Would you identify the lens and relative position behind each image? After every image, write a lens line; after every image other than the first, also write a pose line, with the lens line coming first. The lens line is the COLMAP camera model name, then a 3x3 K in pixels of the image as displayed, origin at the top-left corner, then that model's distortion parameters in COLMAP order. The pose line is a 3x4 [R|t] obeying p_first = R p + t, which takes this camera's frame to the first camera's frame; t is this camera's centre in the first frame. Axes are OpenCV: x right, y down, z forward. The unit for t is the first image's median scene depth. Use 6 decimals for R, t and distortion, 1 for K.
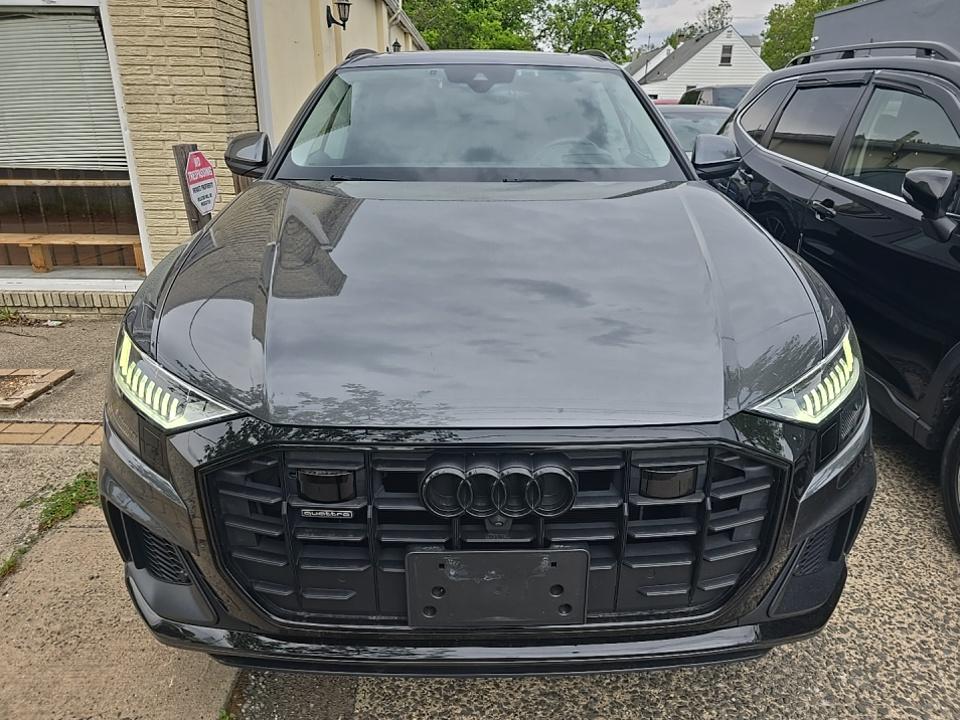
lens RADIAL K [[639.4, 0, 480.0], [0, 639.4, 360.0], [0, 0, 1]] dist [0.037200, -0.034826]
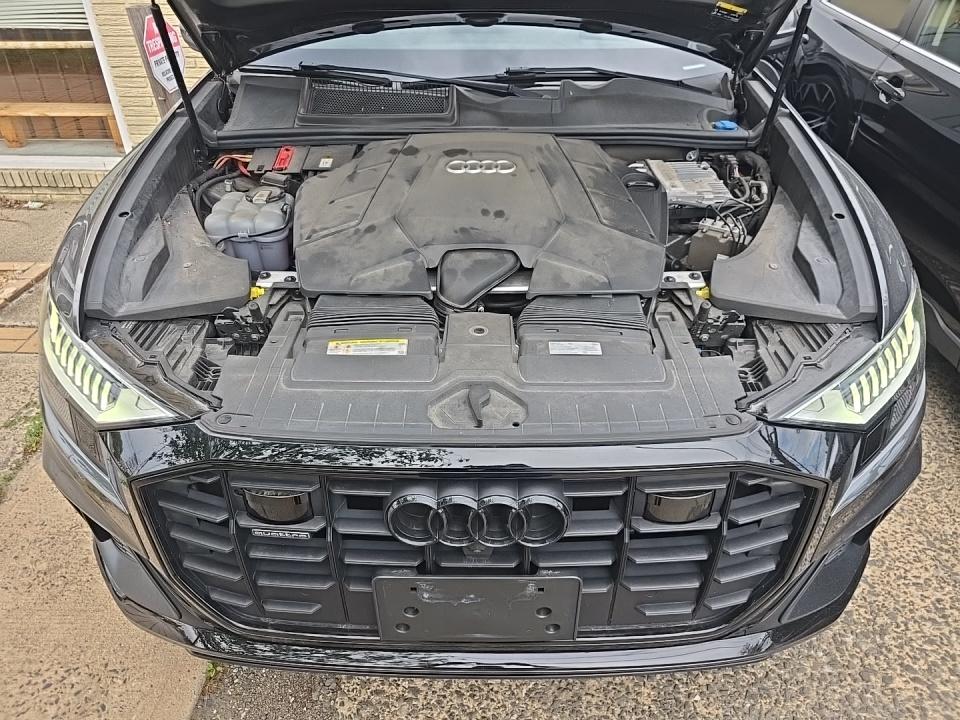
lens RADIAL K [[639.4, 0, 480.0], [0, 639.4, 360.0], [0, 0, 1]] dist [0.037200, -0.034826]
pose [[0.999617, 0.010634, -0.025564, 0.034853], [-0.004763, 0.975584, 0.219574, -0.124922], [0.027275, -0.219368, 0.975261, 0.143699]]
